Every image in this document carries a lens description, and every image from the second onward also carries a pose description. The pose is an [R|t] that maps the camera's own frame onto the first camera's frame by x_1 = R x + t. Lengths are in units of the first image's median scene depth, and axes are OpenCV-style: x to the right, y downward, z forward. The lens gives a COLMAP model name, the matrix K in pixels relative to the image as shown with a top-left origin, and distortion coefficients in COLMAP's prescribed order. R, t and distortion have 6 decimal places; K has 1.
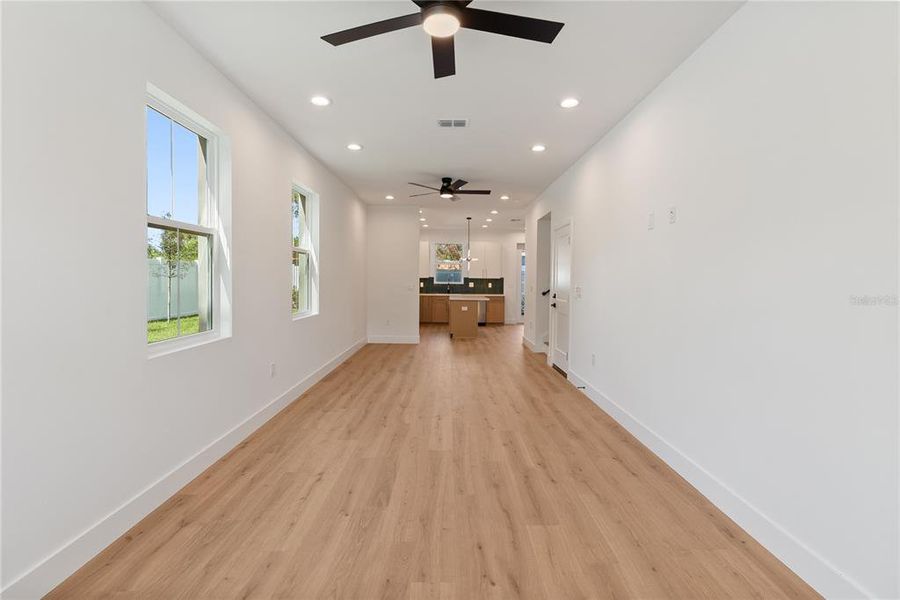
lens RADIAL K [[412.8, 0, 451.5], [0, 412.8, 298.5], [0, 0, 1]] dist [-0.013587, 0.003780]
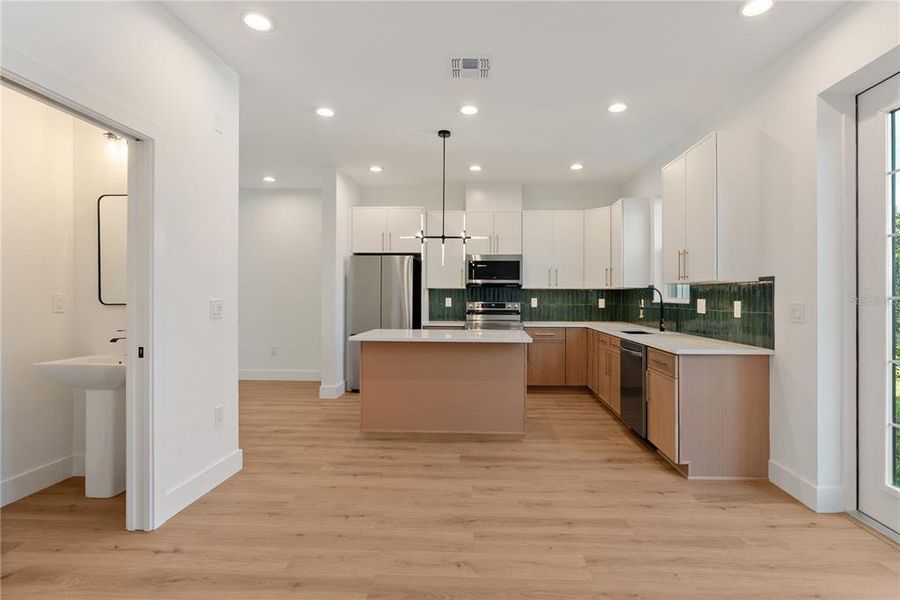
lens RADIAL K [[437.4, 0, 465.4], [0, 437.4, 293.3], [0, 0, 1]] dist [-0.011179, 0.002426]
pose [[-0.058501, -0.017041, -0.998142, 0.374347], [-0.043257, 0.998958, -0.014520, -0.030744], [0.997350, 0.042327, -0.059178, 0.847374]]
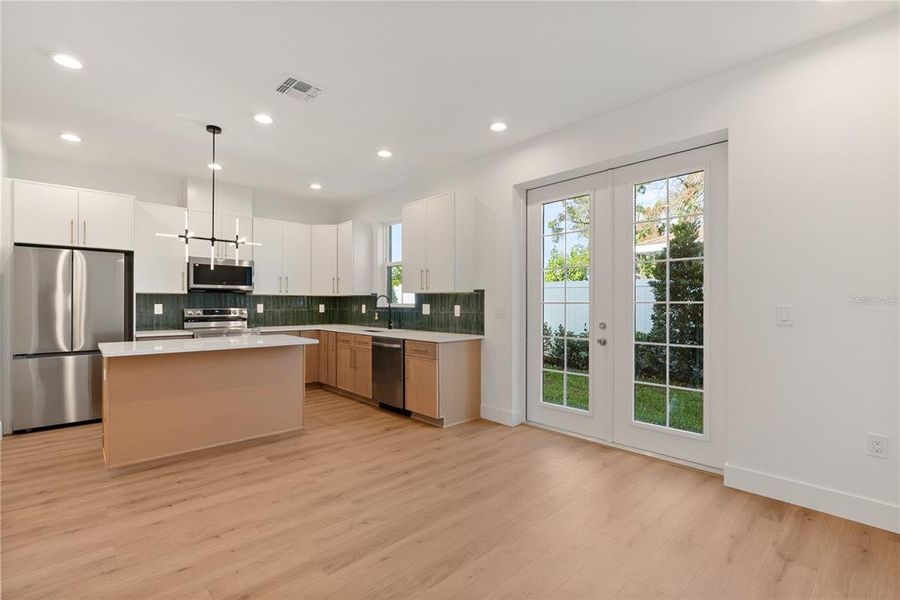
lens RADIAL K [[412.8, 0, 451.6], [0, 412.8, 301.6], [0, 0, 1]] dist [-0.013587, 0.003780]
pose [[0.671504, -0.012515, -0.740895, 0.376171], [-0.024147, 0.998957, -0.038759, -0.025520], [0.740607, 0.043917, 0.670501, 0.737653]]
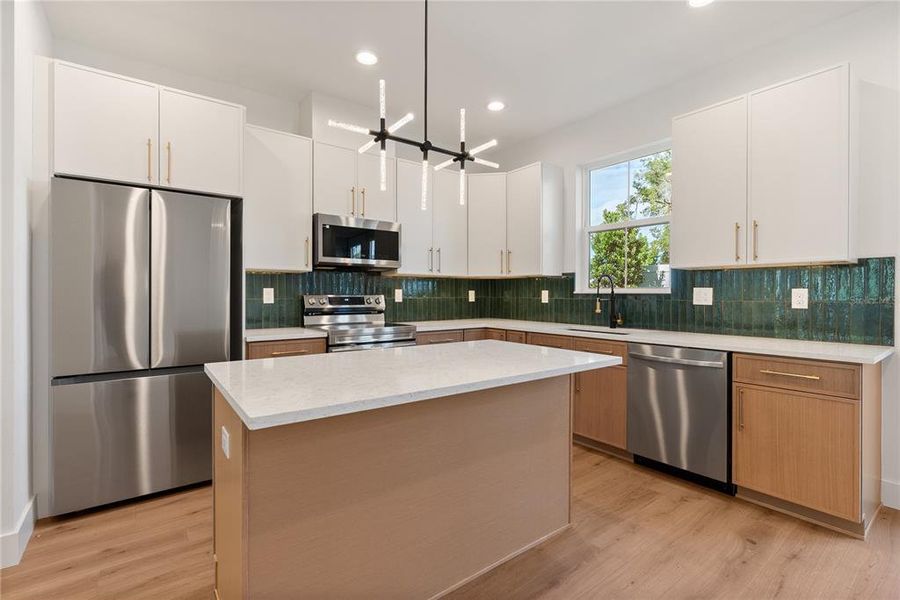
lens RADIAL K [[412.8, 0, 449.9], [0, 412.8, 293.0], [0, 0, 1]] dist [-0.013587, 0.003780]
pose [[0.592132, -0.010812, -0.805769, 0.156552], [-0.027884, 0.999036, -0.033897, -0.022722], [0.805359, 0.042540, 0.591260, 0.732098]]
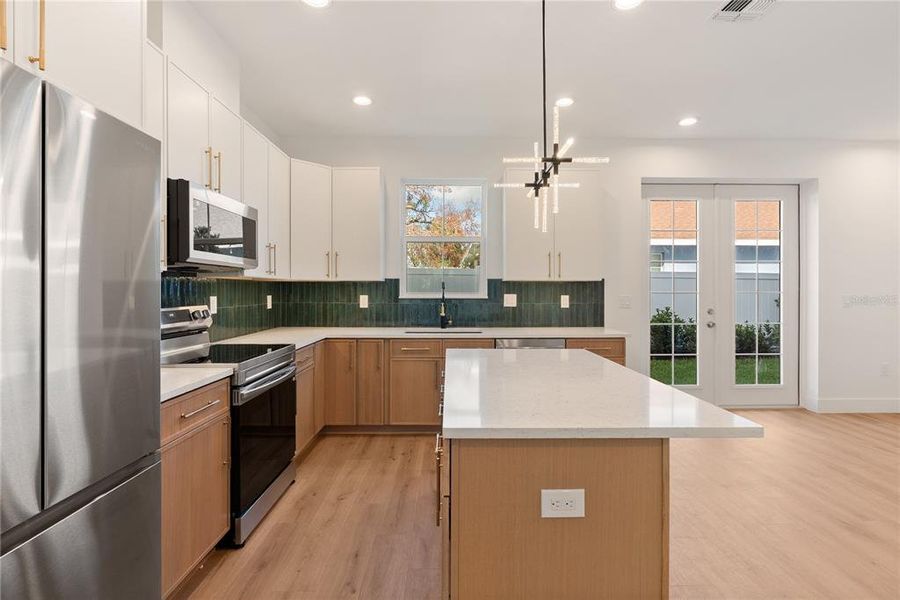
lens RADIAL K [[412.8, 0, 448.9], [0, 412.8, 293.7], [0, 0, 1]] dist [-0.013587, 0.003780]
pose [[0.999958, -0.009088, -0.000731, -0.002230], [0.009060, 0.999449, -0.031928, -0.028498], [0.001020, 0.031920, 0.999490, 0.658300]]
